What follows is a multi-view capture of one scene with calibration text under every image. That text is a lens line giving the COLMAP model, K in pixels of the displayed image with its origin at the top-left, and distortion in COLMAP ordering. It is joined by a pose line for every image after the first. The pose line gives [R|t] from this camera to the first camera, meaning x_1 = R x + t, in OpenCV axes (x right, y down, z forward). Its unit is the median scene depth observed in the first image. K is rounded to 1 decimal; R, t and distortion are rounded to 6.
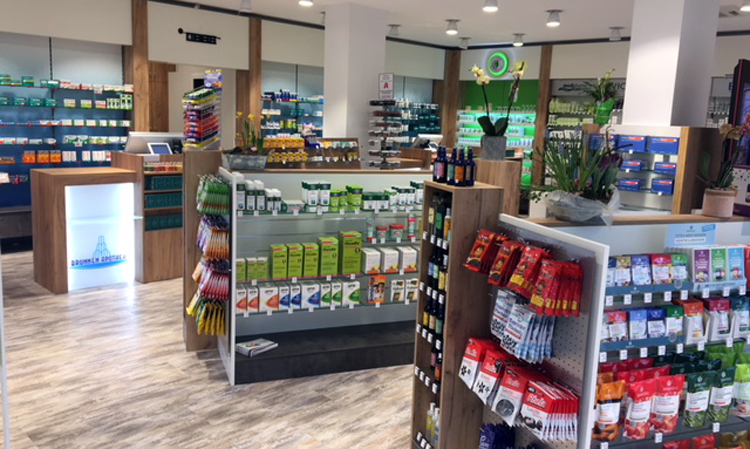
lens RADIAL K [[636.8, 0, 376.5], [0, 636.8, 220.3], [0, 0, 1]] dist [0.017687, -0.015180]
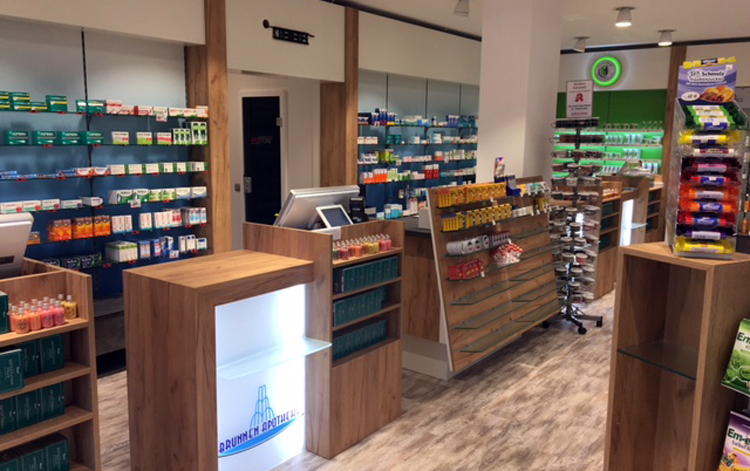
lens RADIAL K [[634.6, 0, 372.8], [0, 634.6, 239.2], [0, 0, 1]] dist [0.030160, 0.005045]
pose [[0.992307, -0.046050, 0.114921, -0.301148], [0.045842, 0.998939, 0.004447, -0.074397], [-0.115004, 0.000855, 0.993365, 0.347003]]
